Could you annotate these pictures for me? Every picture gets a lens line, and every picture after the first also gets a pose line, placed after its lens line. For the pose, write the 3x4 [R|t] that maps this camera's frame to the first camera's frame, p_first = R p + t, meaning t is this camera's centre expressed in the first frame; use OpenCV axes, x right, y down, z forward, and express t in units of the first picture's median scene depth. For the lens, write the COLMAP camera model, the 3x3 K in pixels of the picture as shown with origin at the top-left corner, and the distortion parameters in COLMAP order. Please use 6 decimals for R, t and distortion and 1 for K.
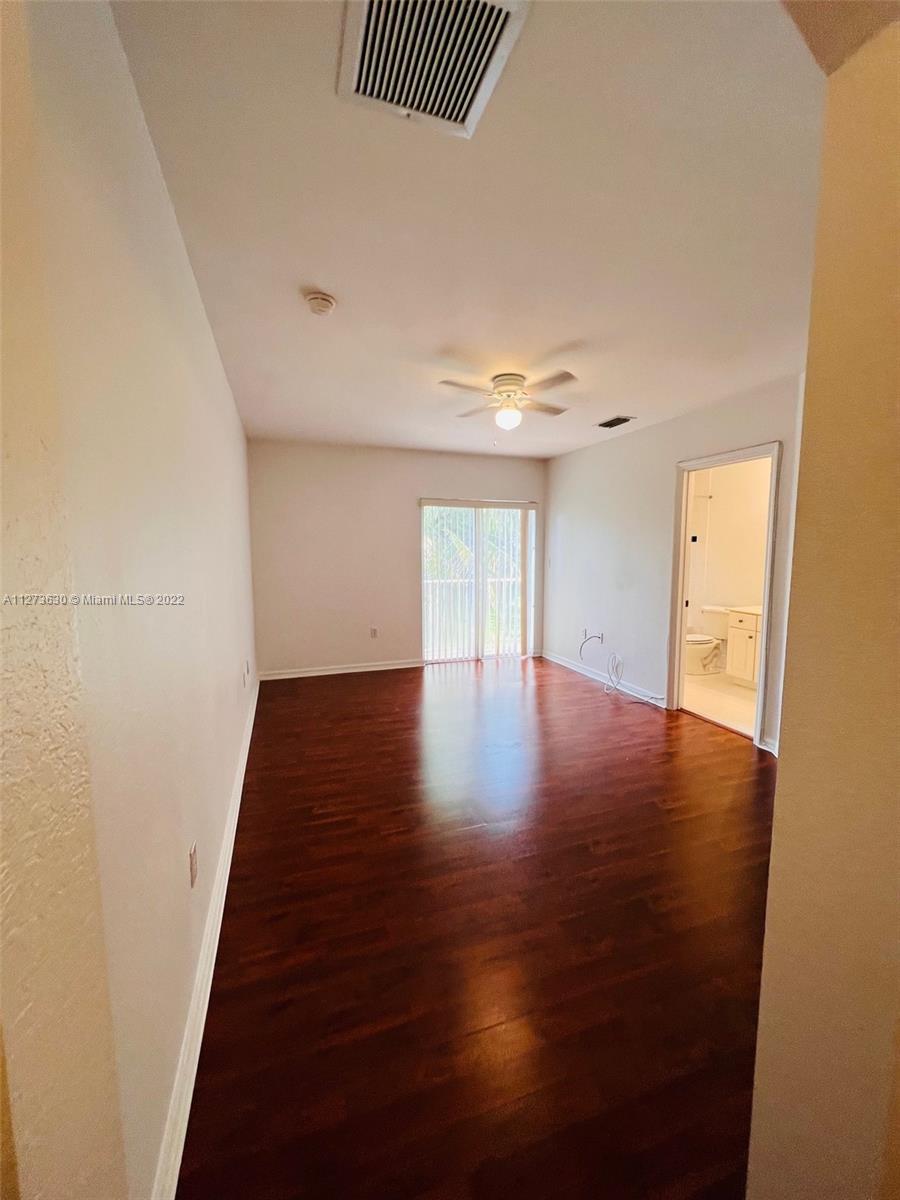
lens RADIAL K [[482.4, 0, 458.2], [0, 482.4, 602.6], [0, 0, 1]] dist [0.001038, -0.000128]
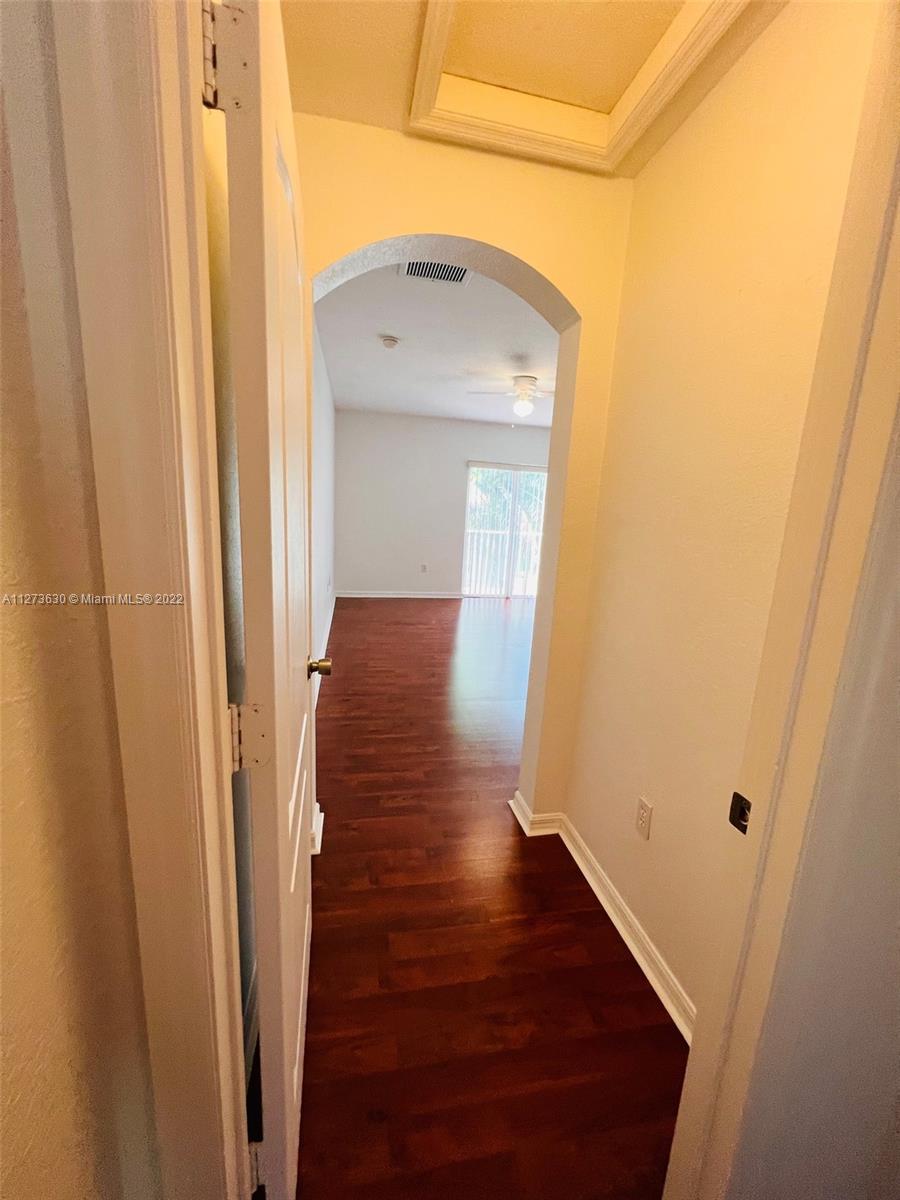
lens RADIAL K [[482.4, 0, 458.2], [0, 482.4, 602.6], [0, 0, 1]] dist [0.001038, -0.000128]
pose [[0.988569, 0.082301, -0.126322, 0.088411], [-0.070465, 0.992935, 0.095467, 0.028150], [0.133286, -0.085475, 0.987385, -0.260793]]
